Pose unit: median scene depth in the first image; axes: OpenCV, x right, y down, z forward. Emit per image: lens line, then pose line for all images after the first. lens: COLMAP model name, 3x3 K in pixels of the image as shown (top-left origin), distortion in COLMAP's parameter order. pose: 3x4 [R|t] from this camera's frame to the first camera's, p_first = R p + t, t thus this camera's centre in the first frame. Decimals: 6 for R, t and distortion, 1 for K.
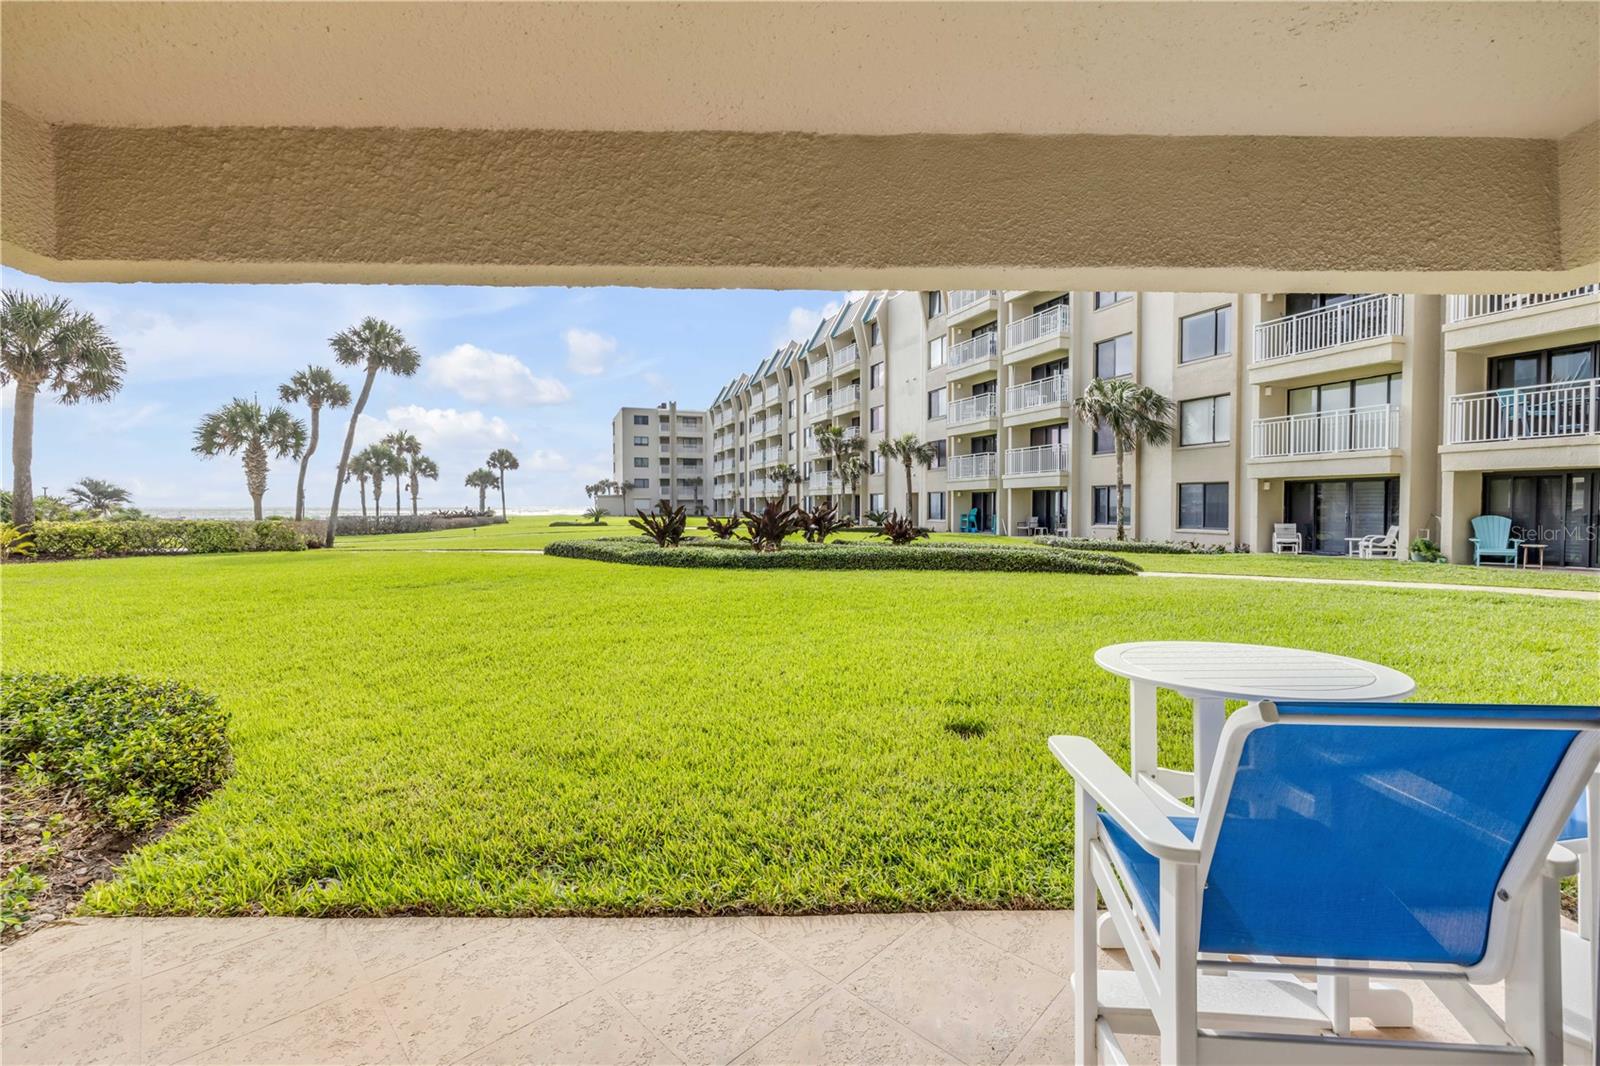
lens RADIAL K [[683.7, 0, 803.2], [0, 683.7, 513.6], [0, 0, 1]] dist [0.000790, 0.000195]
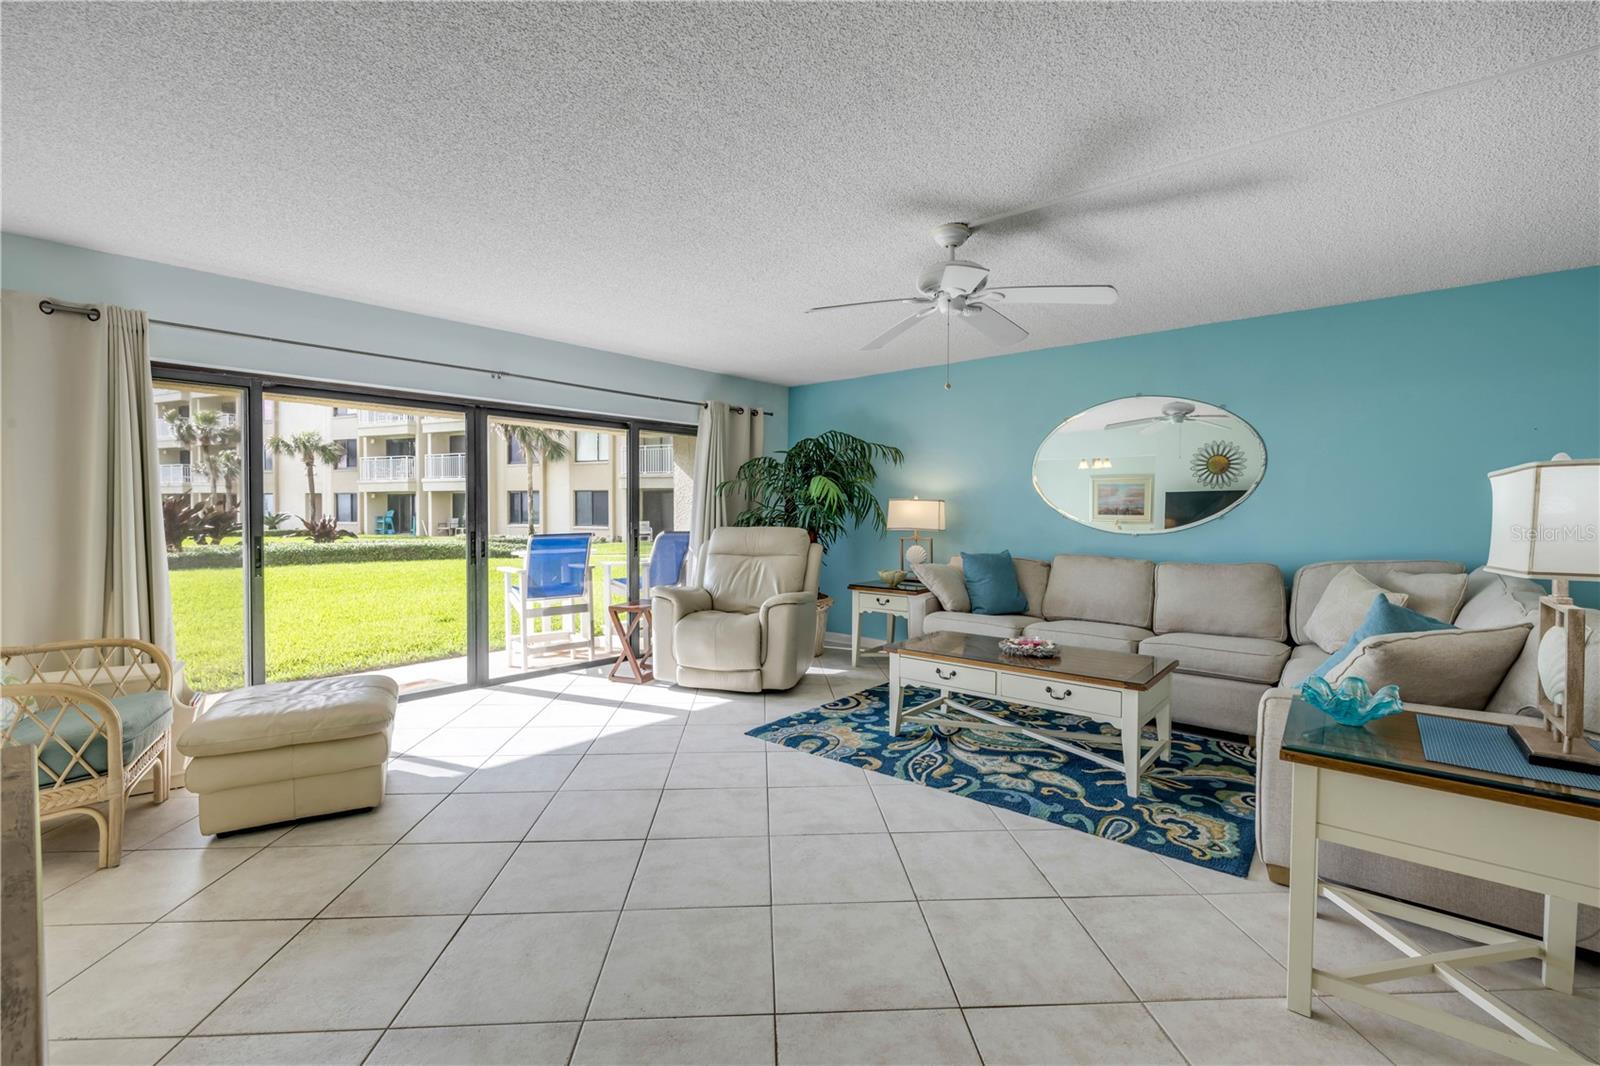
lens RADIAL K [[683.7, 0, 784.6], [0, 683.7, 522.3], [0, 0, 1]] dist [0.000790, 0.000195]
pose [[0.708238, -0.008127, 0.705927, -0.046769], [0.003702, 0.999963, 0.007797, 0.003805], [-0.705964, -0.002909, 0.708242, -0.108648]]
